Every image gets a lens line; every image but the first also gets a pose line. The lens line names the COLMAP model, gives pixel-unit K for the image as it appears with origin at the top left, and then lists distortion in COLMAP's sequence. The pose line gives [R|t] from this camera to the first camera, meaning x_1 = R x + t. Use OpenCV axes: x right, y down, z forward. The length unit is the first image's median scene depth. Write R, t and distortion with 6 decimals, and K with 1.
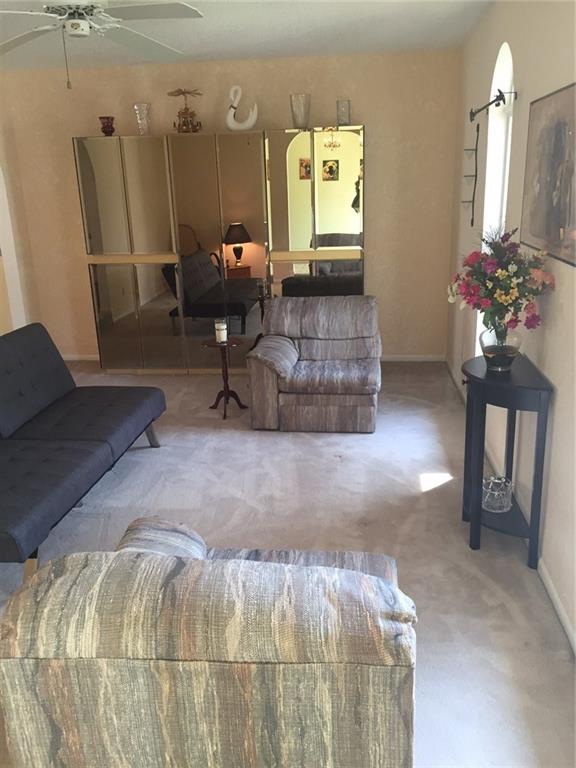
lens RADIAL K [[659.2, 0, 288.7], [0, 659.2, 385.1], [0, 0, 1]] dist [0.064365, -0.036261]
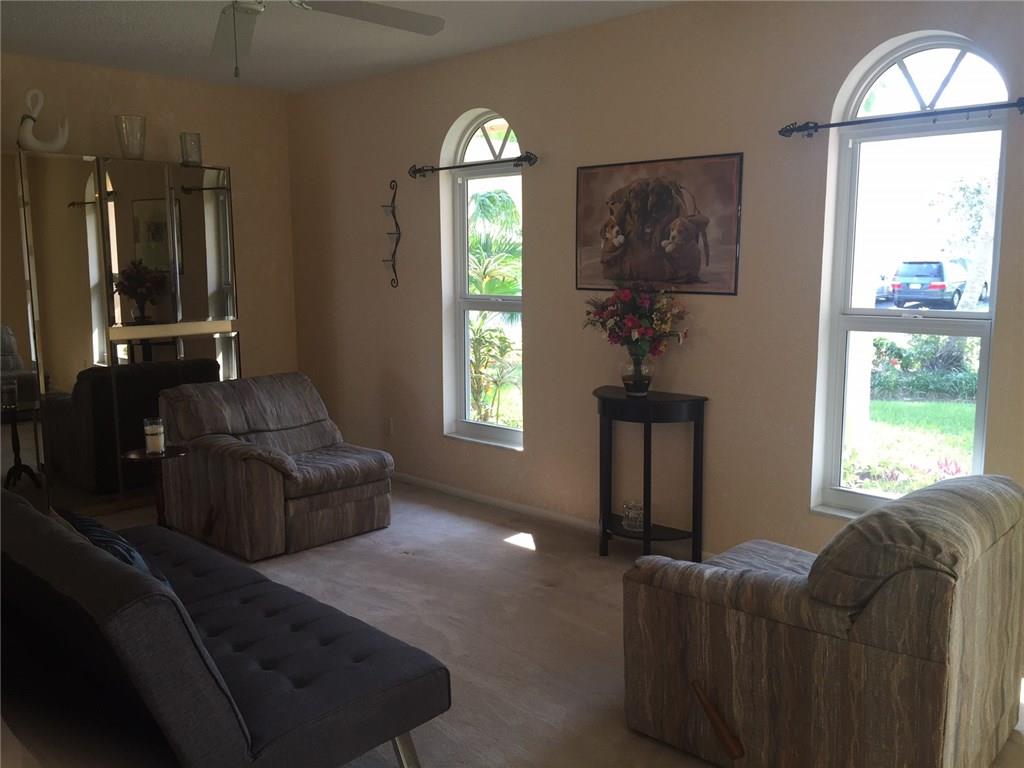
lens RADIAL K [[878.9, 0, 513.7], [0, 878.9, 379.4], [0, 0, 1]] dist [0.064365, -0.036261]
pose [[0.604560, -0.081209, 0.792409, -0.636862], [0.220559, 0.972961, -0.068560, 0.003975], [-0.765416, 0.216222, 0.606124, 0.178919]]
